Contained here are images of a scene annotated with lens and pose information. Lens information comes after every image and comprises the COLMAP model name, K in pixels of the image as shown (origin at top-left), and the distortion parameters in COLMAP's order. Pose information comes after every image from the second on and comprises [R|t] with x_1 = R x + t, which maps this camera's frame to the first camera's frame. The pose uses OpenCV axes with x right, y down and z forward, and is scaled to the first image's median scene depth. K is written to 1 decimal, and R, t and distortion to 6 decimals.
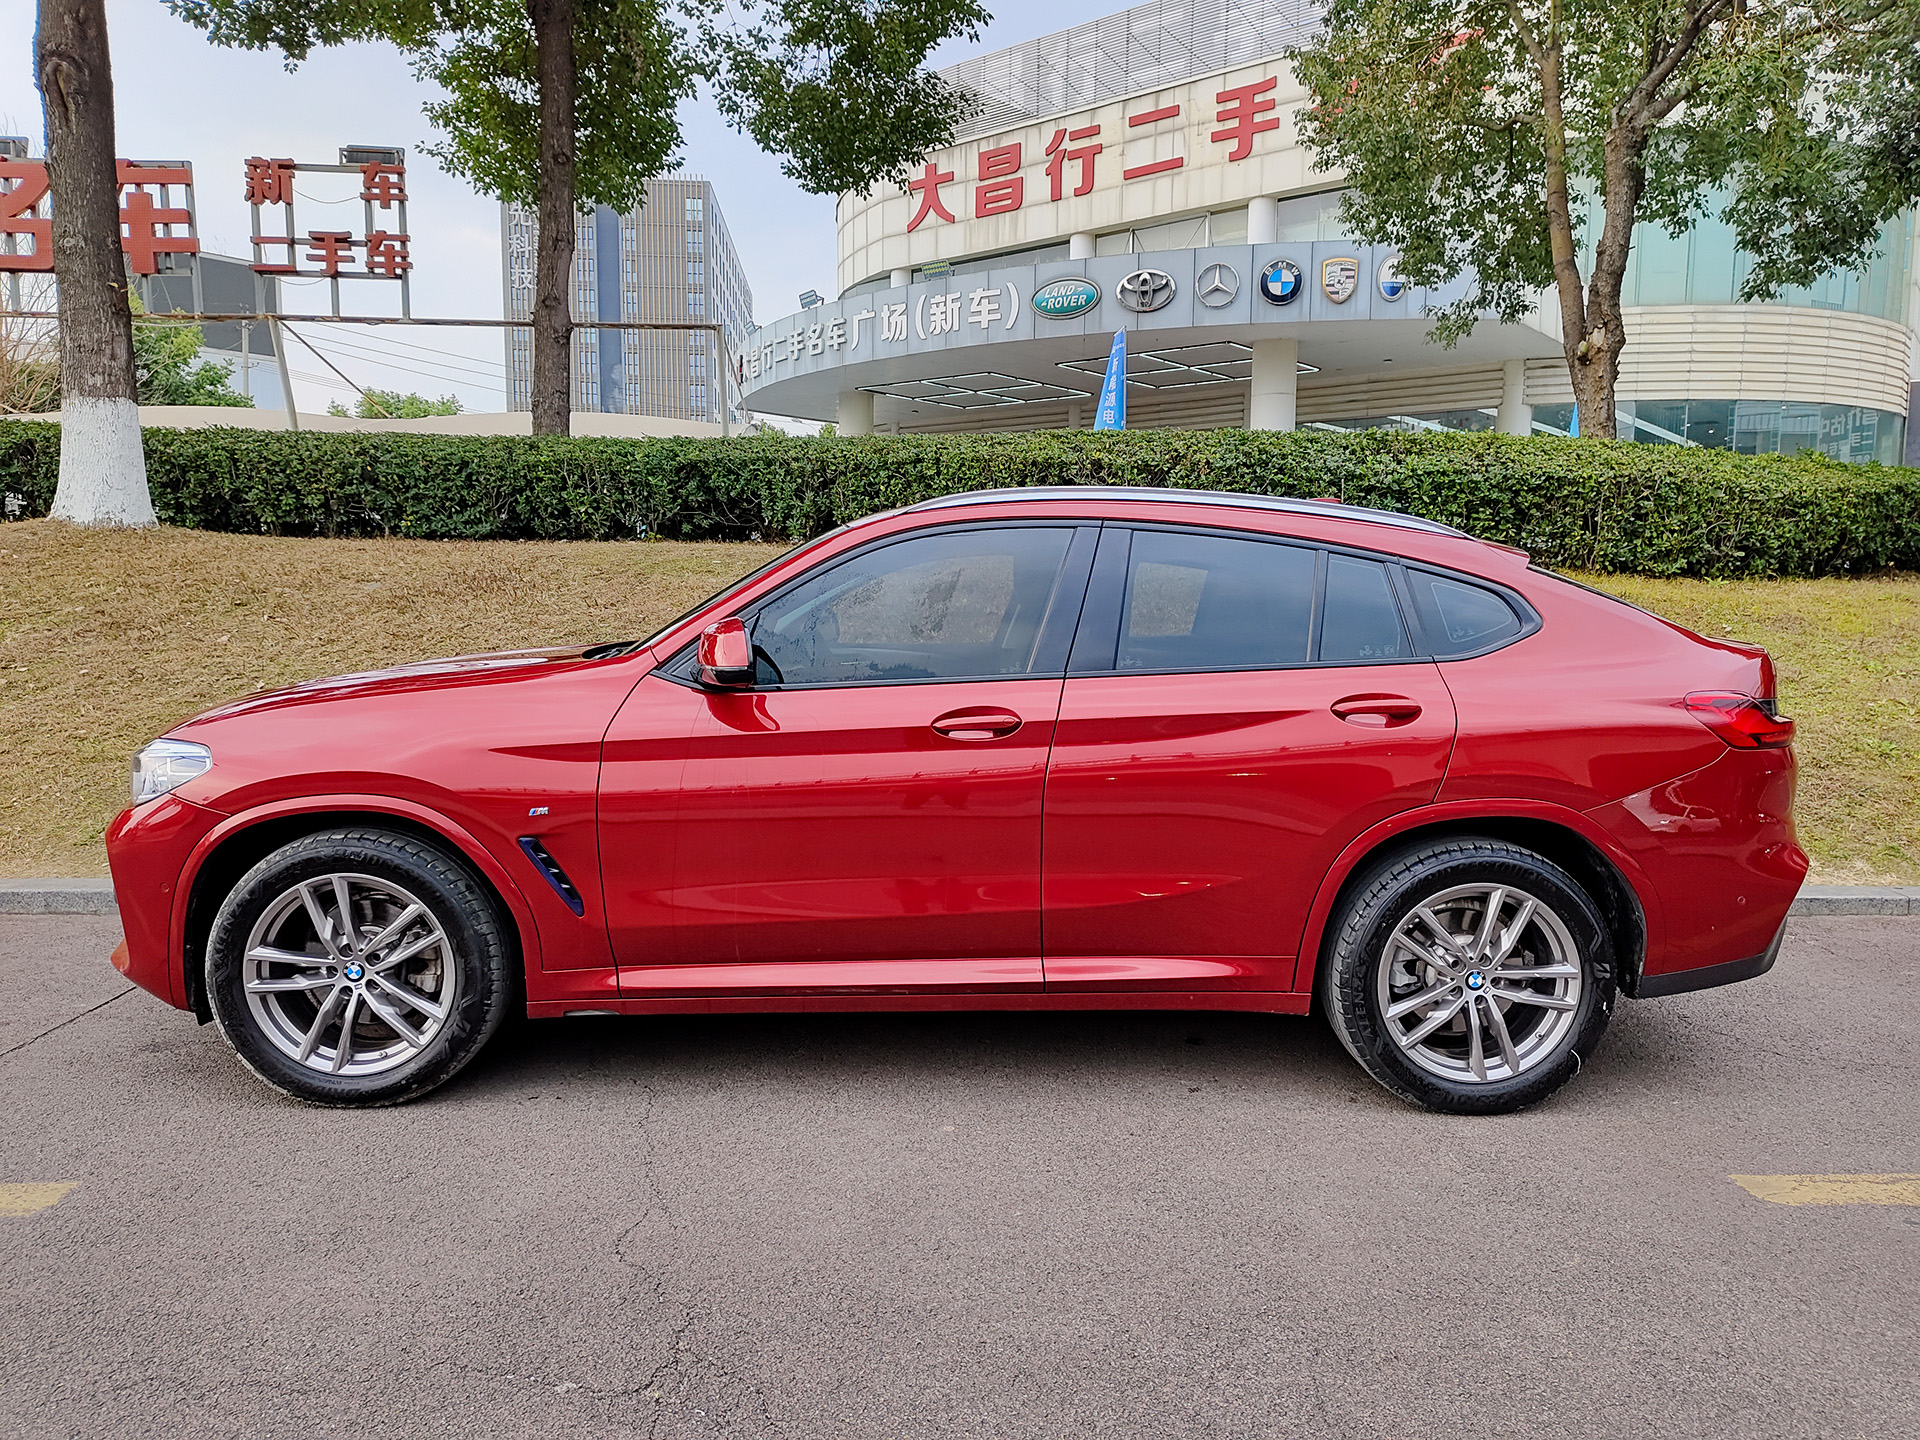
lens RADIAL K [[1303.2, 0, 954.3], [0, 1303.2, 711.0], [0, 0, 1]] dist [-0.001038, -0.008407]
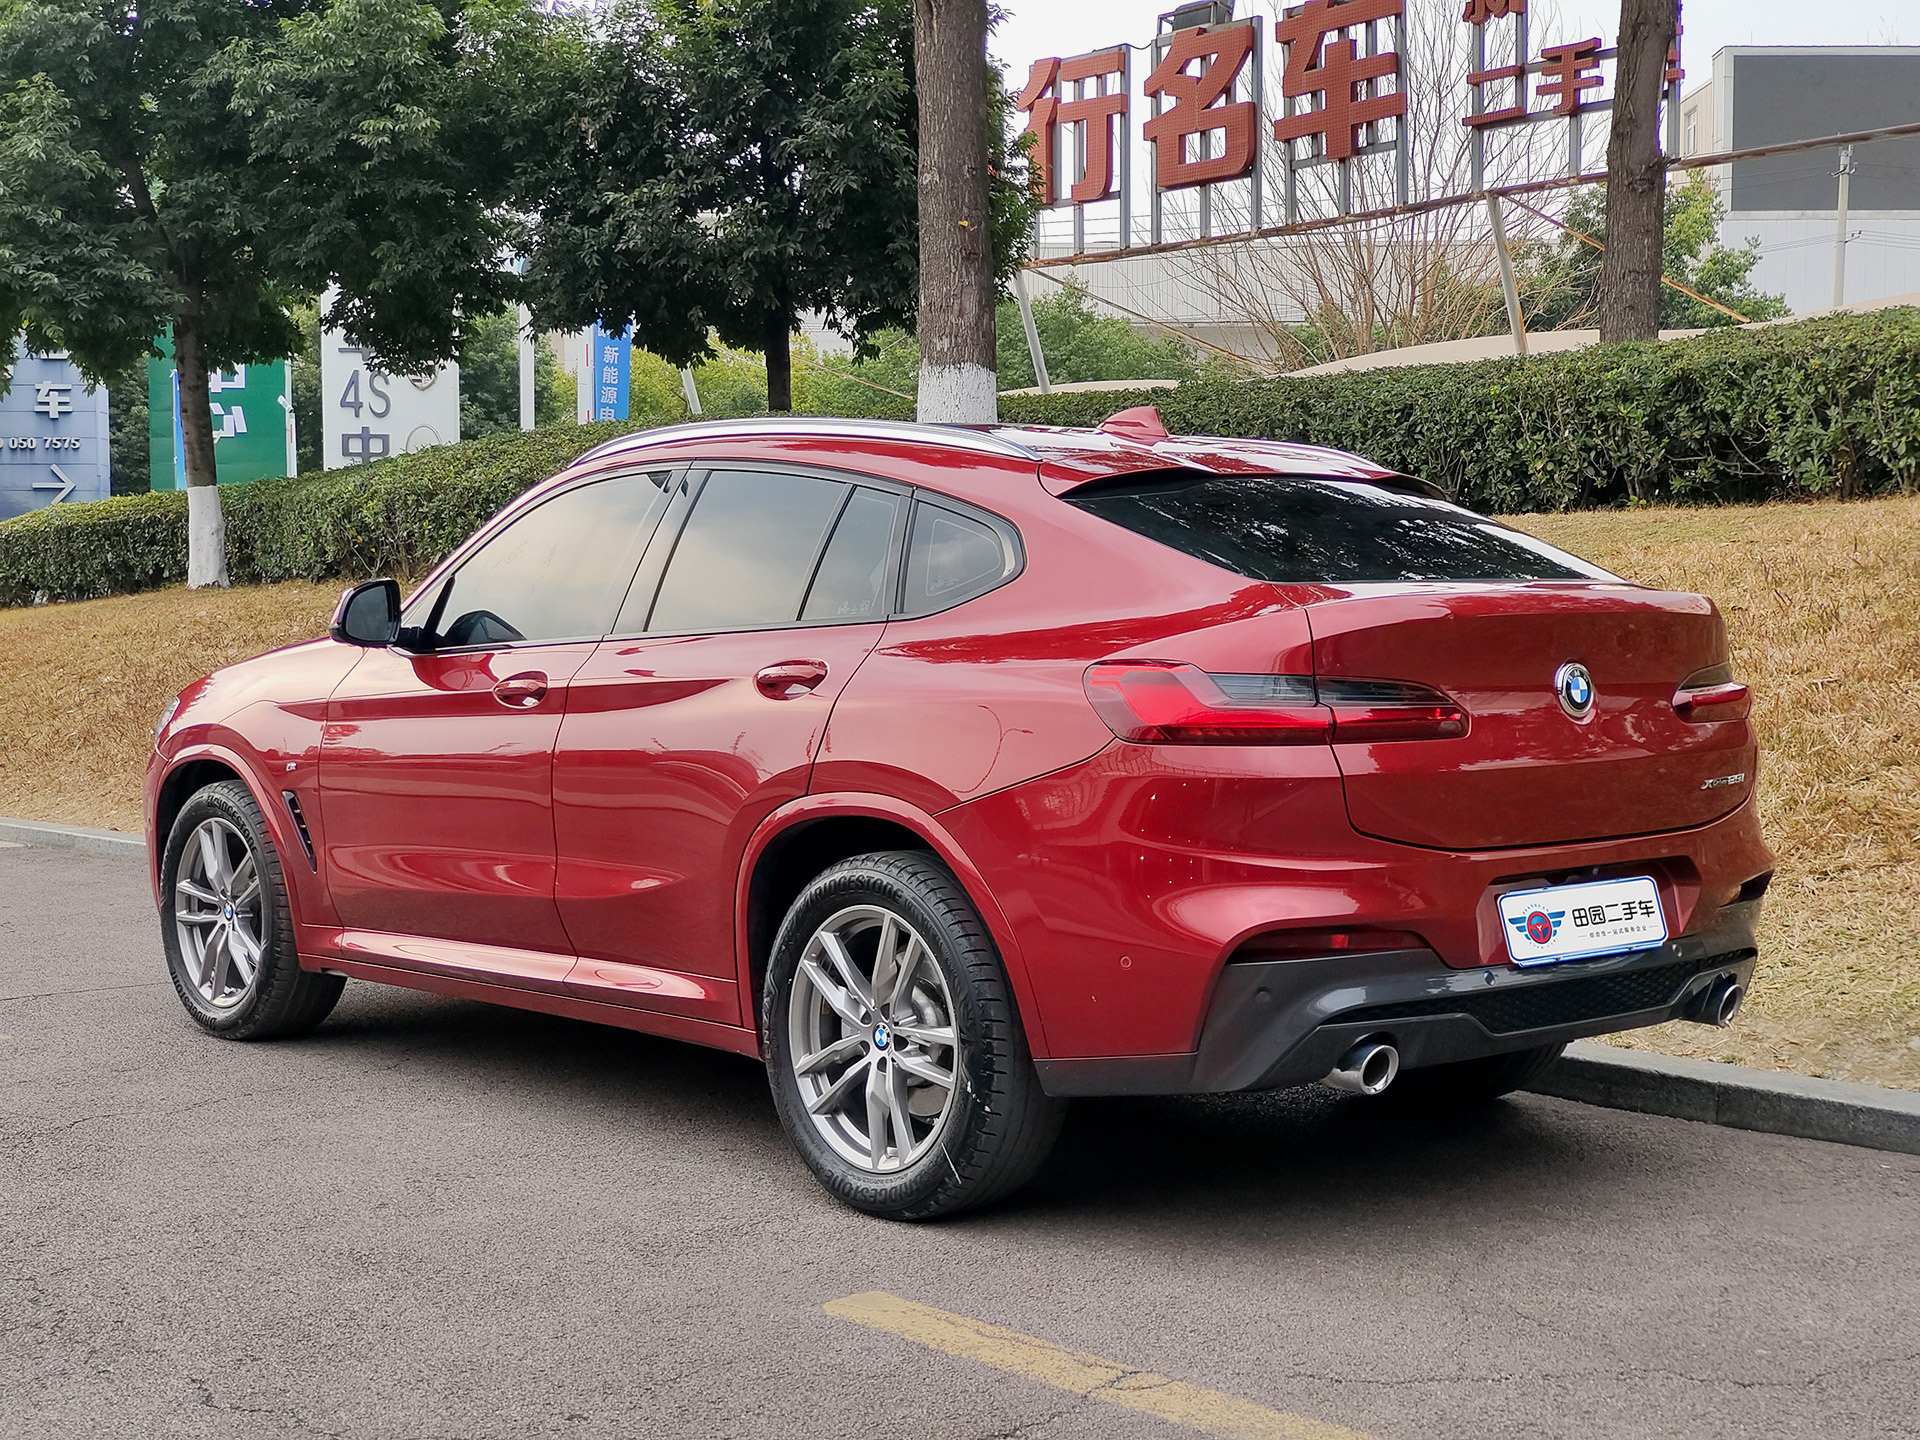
lens RADIAL K [[2619.0, 0, 1085.5], [0, 2619.0, 720.9], [0, 0, 1]] dist [0.247888, -0.823713]
pose [[0.638528, 0.013512, -0.769480, 0.549027], [-0.061465, 0.997547, -0.033488, 0.022769], [0.767140, 0.068679, 0.637793, 0.035747]]
